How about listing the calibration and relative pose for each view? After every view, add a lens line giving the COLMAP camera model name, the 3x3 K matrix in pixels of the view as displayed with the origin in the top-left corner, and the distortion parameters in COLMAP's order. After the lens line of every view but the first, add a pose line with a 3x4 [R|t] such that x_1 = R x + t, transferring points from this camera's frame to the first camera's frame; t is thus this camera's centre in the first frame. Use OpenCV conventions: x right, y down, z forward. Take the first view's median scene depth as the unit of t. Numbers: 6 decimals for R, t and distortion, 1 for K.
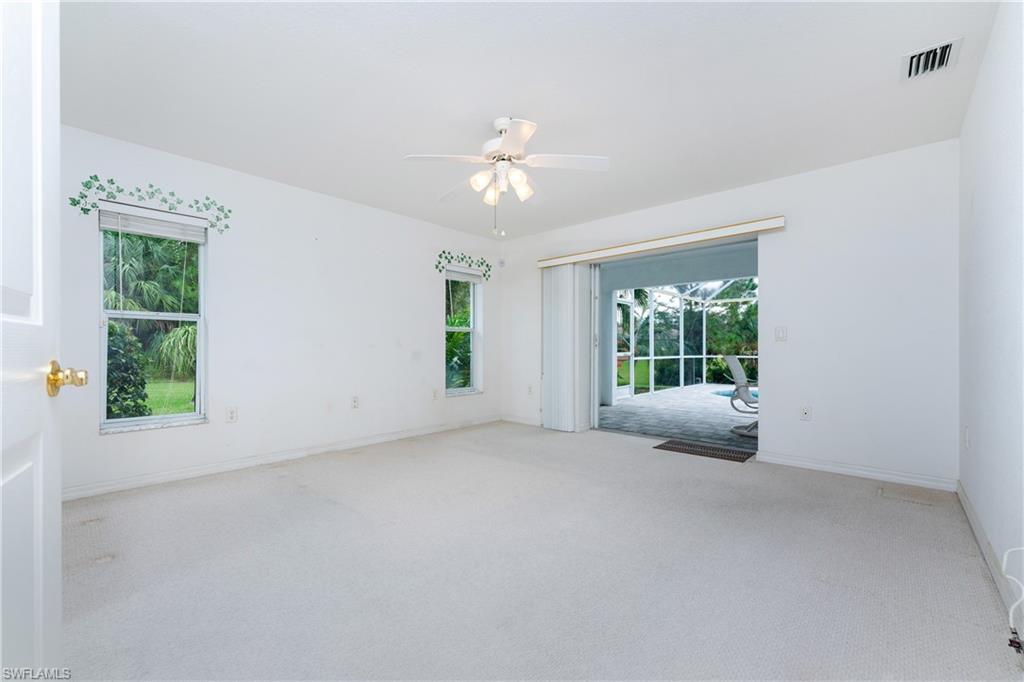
lens RADIAL K [[410.3, 0, 512.0], [0, 410.3, 343.8], [0, 0, 1]] dist [-0.001353, 0.000419]
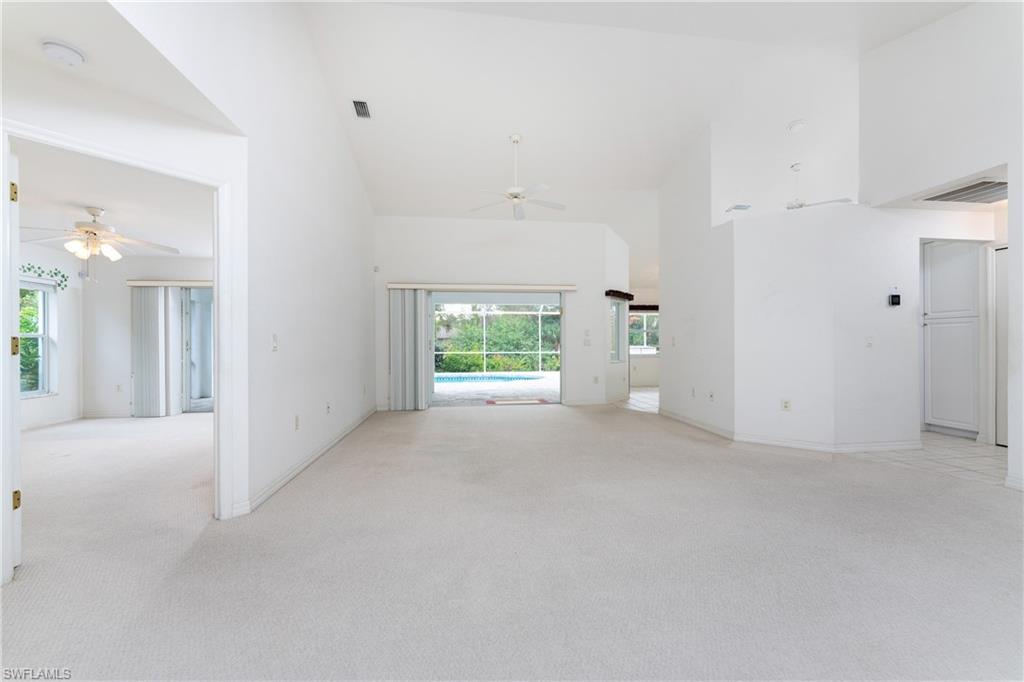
lens RADIAL K [[410.3, 0, 515.0], [0, 410.3, 341.4], [0, 0, 1]] dist [-0.001353, 0.000419]
pose [[0.685794, -0.004469, 0.727782, -0.031722], [0.005606, 0.999984, 0.000858, -0.013943], [-0.727774, 0.003491, 0.685808, -0.624223]]
